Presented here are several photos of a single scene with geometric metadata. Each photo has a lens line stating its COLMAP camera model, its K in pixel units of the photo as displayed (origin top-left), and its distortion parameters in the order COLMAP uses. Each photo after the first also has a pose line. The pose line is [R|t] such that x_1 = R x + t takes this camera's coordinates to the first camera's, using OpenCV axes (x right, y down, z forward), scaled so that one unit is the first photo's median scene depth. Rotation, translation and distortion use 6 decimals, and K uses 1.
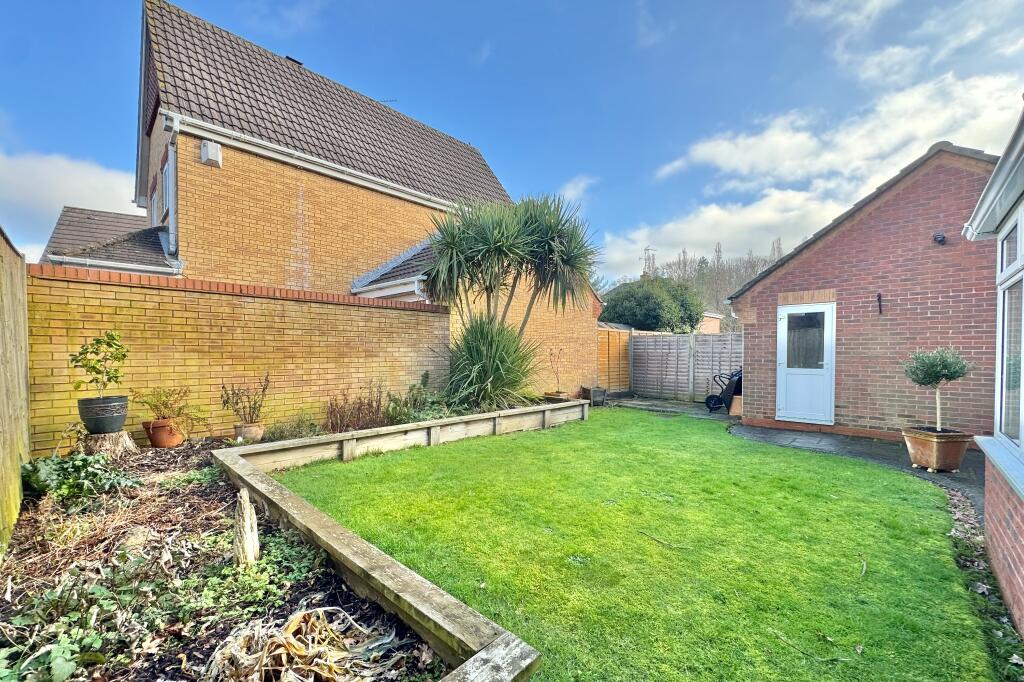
lens RADIAL K [[408.2, 0, 510.2], [0, 408.2, 350.9], [0, 0, 1]] dist [-0.002092, -0.000301]
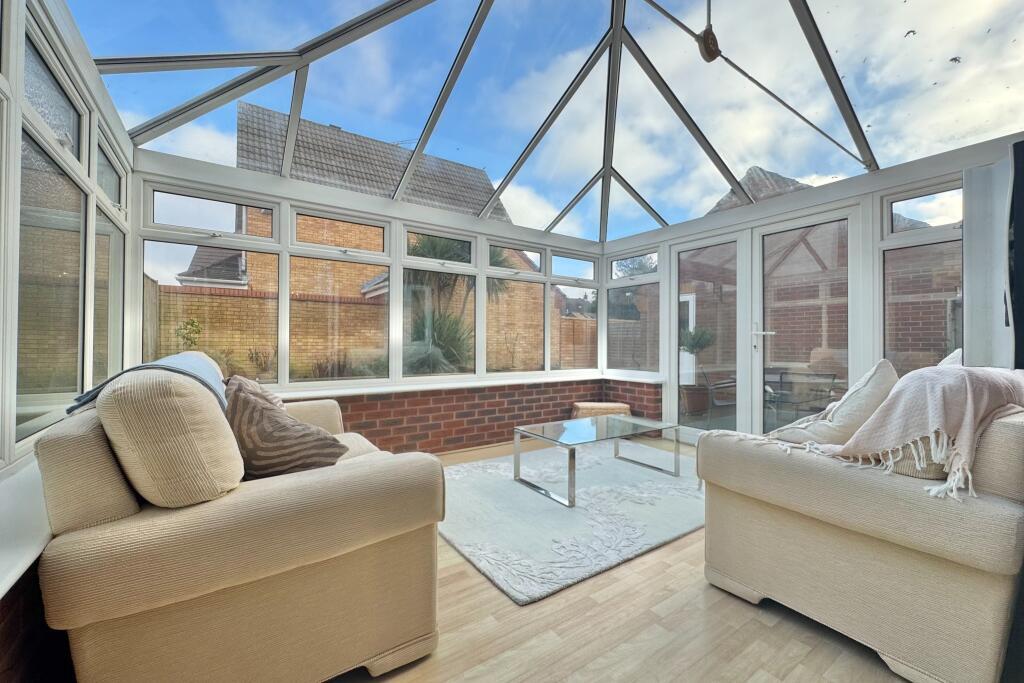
lens RADIAL K [[408.2, 0, 513.4], [0, 408.2, 337.5], [0, 0, 1]] dist [-0.002092, -0.000301]
pose [[0.980838, -0.001147, -0.194823, 0.589423], [-0.001907, 0.999878, -0.015489, 0.046324], [0.194817, 0.015563, 0.980716, -0.400225]]
